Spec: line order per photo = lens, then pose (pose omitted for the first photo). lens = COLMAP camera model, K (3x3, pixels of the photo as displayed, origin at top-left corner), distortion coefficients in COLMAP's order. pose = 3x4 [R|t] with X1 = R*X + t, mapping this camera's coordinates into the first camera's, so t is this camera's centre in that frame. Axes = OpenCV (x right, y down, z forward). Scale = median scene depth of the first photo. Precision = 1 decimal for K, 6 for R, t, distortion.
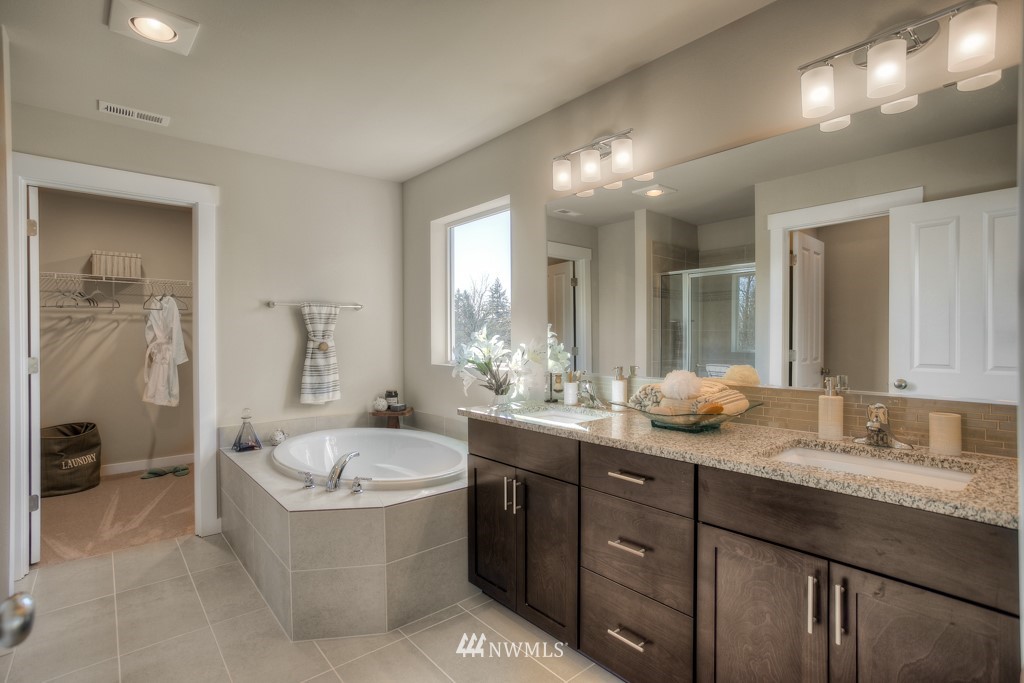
lens RADIAL K [[501.6, 0, 511.6], [0, 501.6, 349.6], [0, 0, 1]] dist [-0.032102, 0.021085]
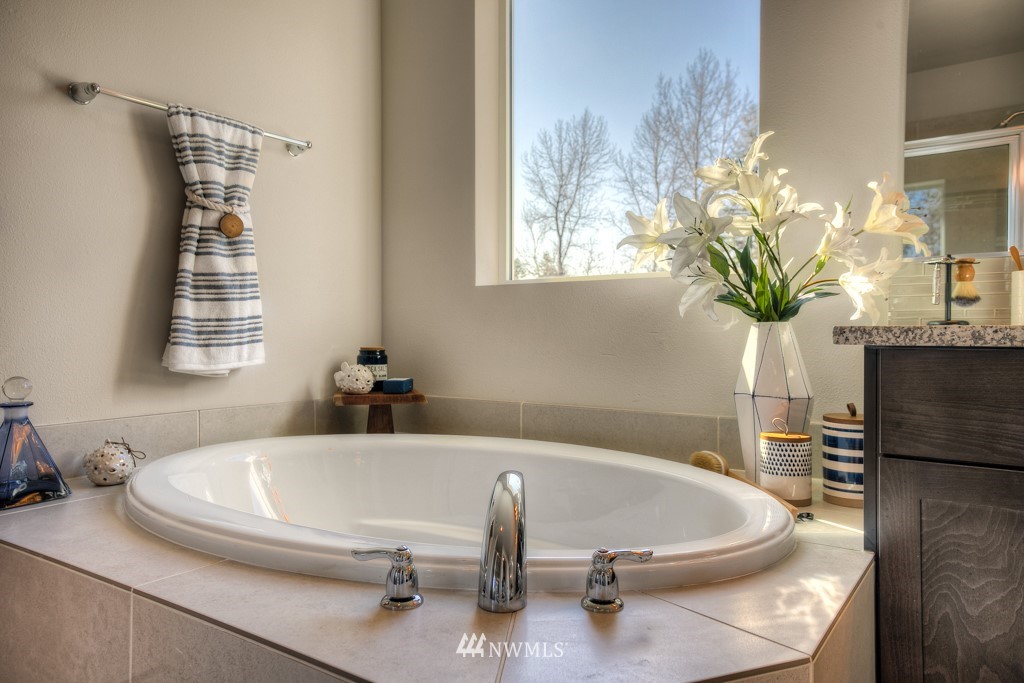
lens RADIAL K [[706.5, 0, 509.1], [0, 706.5, 344.6], [0, 0, 1]] dist [0.032607, 0.003502]
pose [[0.964180, 0.001655, 0.265242, -0.314505], [0.001509, 0.999930, -0.011723, 0.093503], [-0.265243, 0.011703, 0.964111, 0.412395]]
